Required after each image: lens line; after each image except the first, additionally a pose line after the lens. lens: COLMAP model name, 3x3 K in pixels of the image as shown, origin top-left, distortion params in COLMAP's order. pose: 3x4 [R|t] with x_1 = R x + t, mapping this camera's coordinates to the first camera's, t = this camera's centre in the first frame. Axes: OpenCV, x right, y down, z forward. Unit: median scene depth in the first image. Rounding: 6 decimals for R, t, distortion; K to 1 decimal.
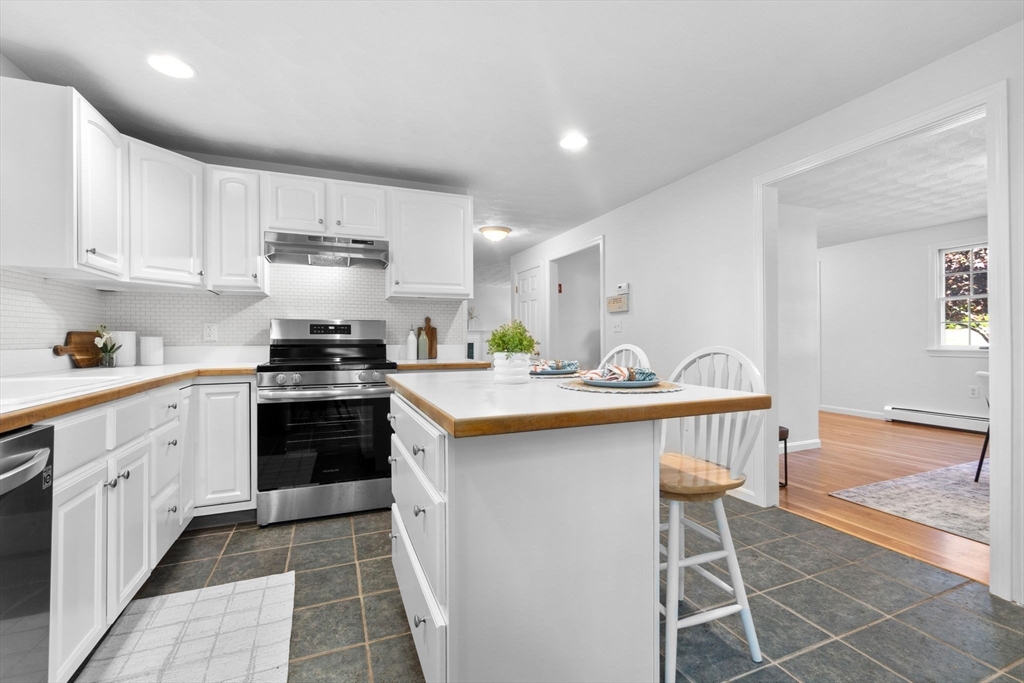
lens RADIAL K [[448.8, 0, 516.2], [0, 448.8, 339.5], [0, 0, 1]] dist [0.003668, 0.000627]
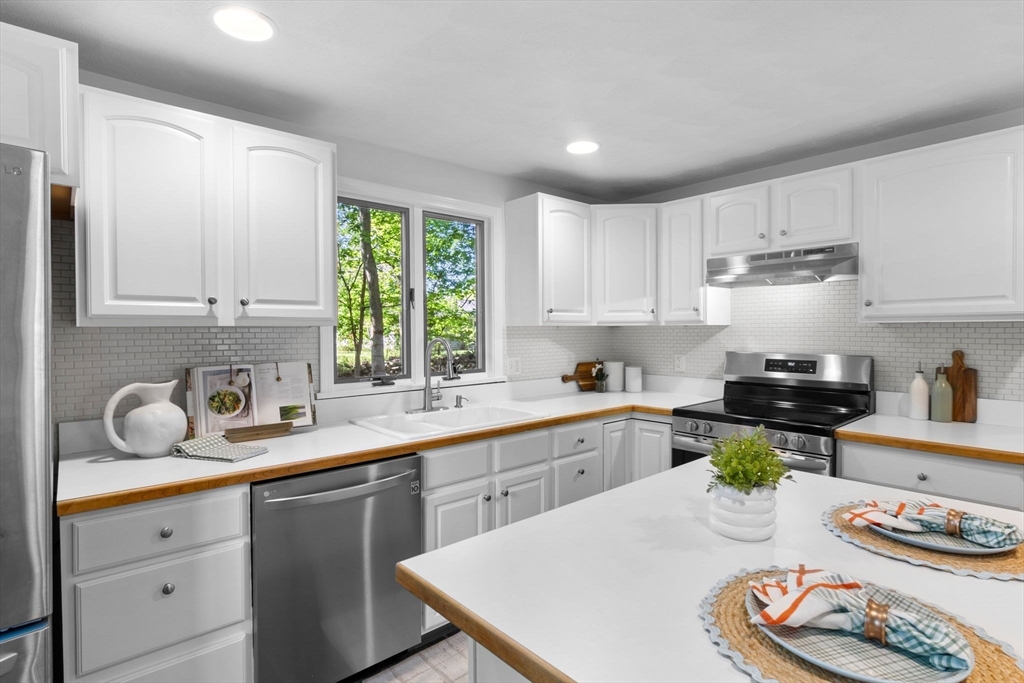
lens RADIAL K [[515.8, 0, 514.1], [0, 515.8, 340.8], [0, 0, 1]] dist [-0.009856, 0.000257]
pose [[0.324709, 0.021589, -0.945567, 0.321596], [0.004022, 0.999699, 0.024206, -0.104173], [0.945805, -0.011663, 0.324525, 0.290791]]
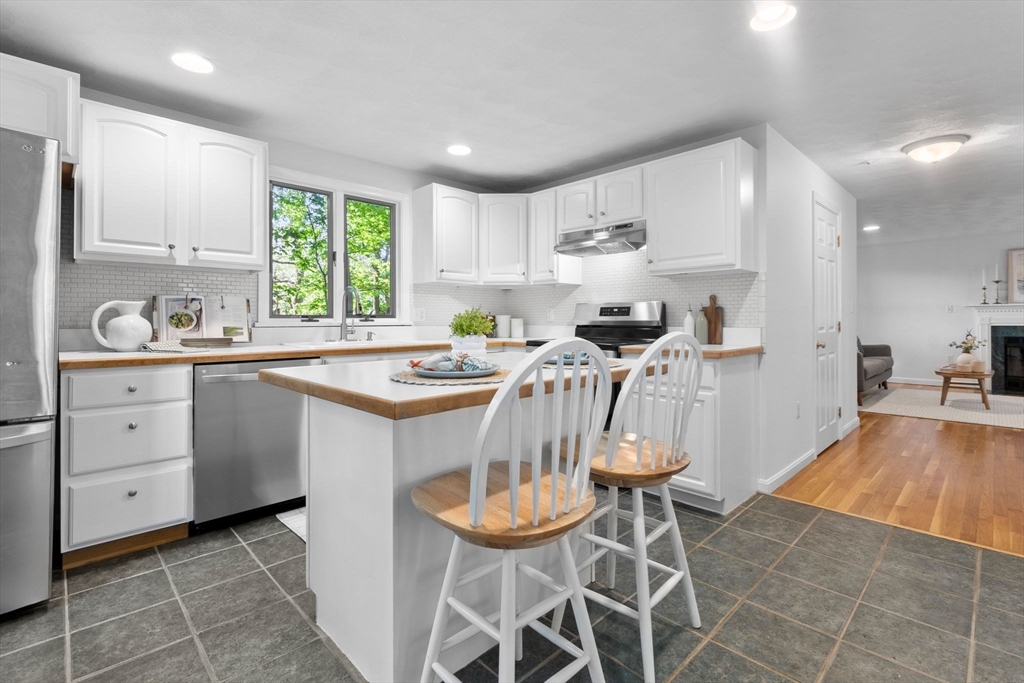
lens RADIAL K [[471.9, 0, 513.5], [0, 471.9, 320.1], [0, 0, 1]] dist [-0.005753, -0.000129]
pose [[0.374959, 0.003221, -0.927036, 0.628317], [-0.000494, 0.999995, 0.003274, -0.006345], [0.927041, -0.000769, 0.374958, 0.402256]]
